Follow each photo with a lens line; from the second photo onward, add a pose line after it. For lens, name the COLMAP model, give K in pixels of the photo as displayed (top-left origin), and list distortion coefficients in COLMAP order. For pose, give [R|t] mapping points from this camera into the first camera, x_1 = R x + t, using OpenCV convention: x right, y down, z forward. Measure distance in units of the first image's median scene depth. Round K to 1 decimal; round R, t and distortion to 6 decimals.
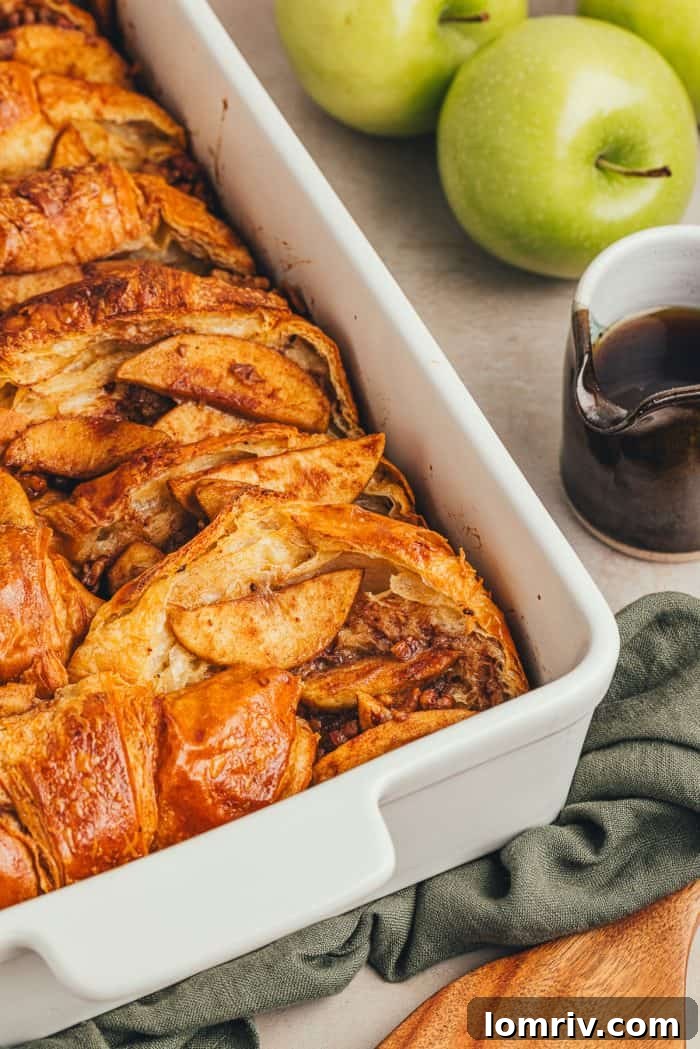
lens RADIAL K [[3682.1, 0, 350.0], [0, 3682.1, 524.5], [0, 0, 1]] dist [-0.360733, 3.759617]
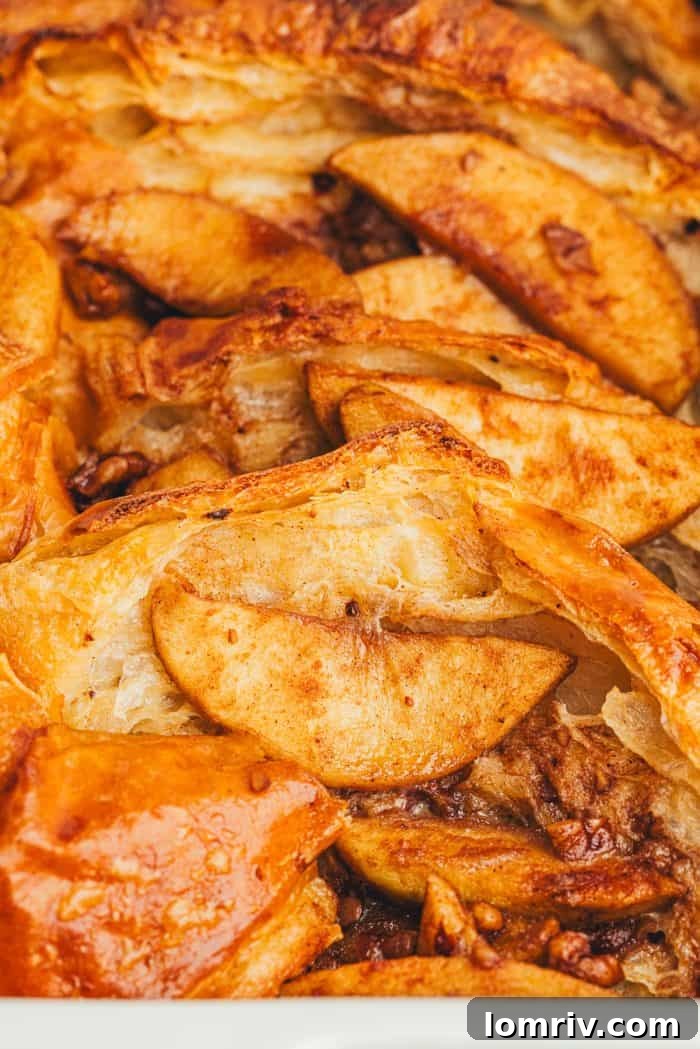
lens RADIAL K [[3682.1, 0, 350.0], [0, 3682.1, 524.5], [0, 0, 1]] dist [-0.360733, 3.759617]
pose [[0.890920, 0.357672, -0.279881, 0.107736], [-0.371310, 0.928498, 0.004610, 0.004460], [0.261517, 0.099815, 0.960024, 0.521058]]
